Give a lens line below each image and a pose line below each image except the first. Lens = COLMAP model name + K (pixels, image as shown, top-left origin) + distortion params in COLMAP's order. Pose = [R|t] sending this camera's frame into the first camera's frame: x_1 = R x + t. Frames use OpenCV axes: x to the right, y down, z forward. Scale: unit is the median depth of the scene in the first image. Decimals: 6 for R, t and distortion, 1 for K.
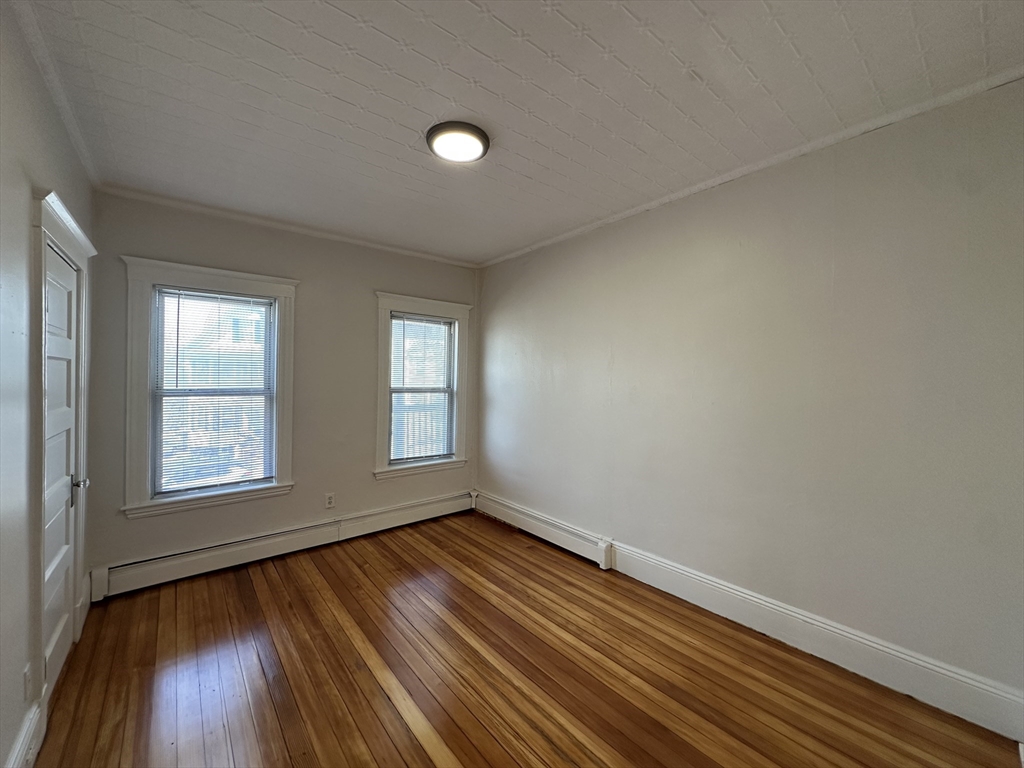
lens RADIAL K [[411.5, 0, 511.0], [0, 411.5, 379.9], [0, 0, 1]] dist [-0.000803, -0.000055]
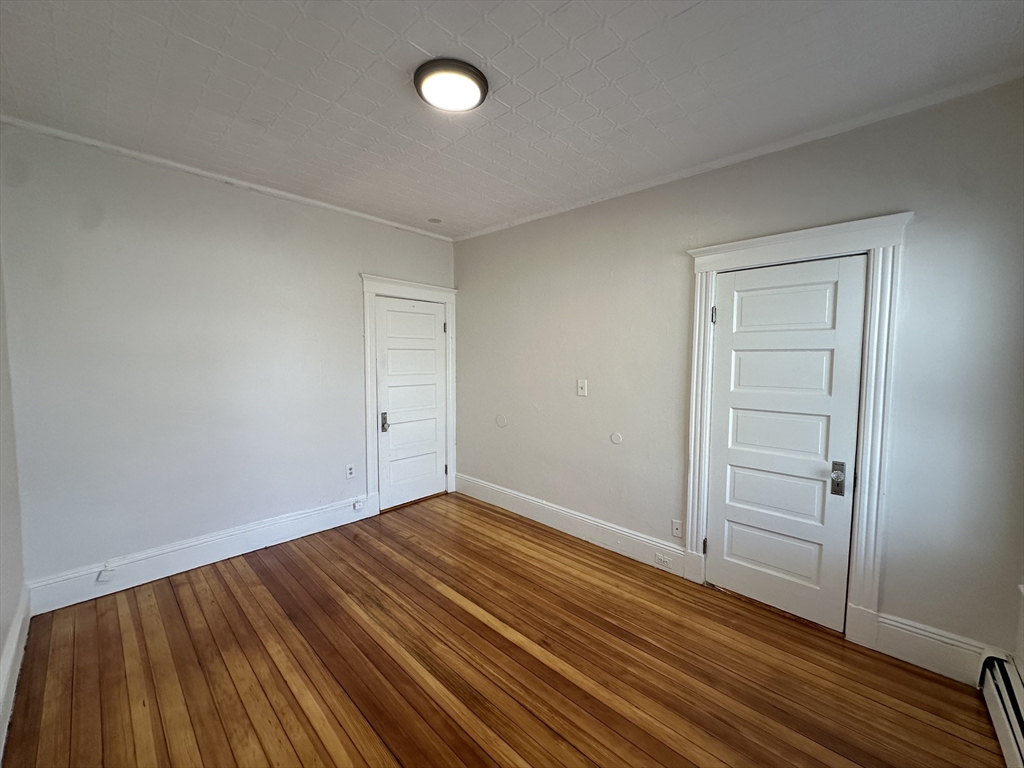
lens RADIAL K [[411.5, 0, 511.0], [0, 411.5, 379.9], [0, 0, 1]] dist [-0.000803, -0.000055]
pose [[-0.993430, -0.006362, -0.114261, -0.165395], [-0.013795, 0.997830, 0.064376, -0.025442], [0.113603, 0.065530, -0.991363, 2.004401]]
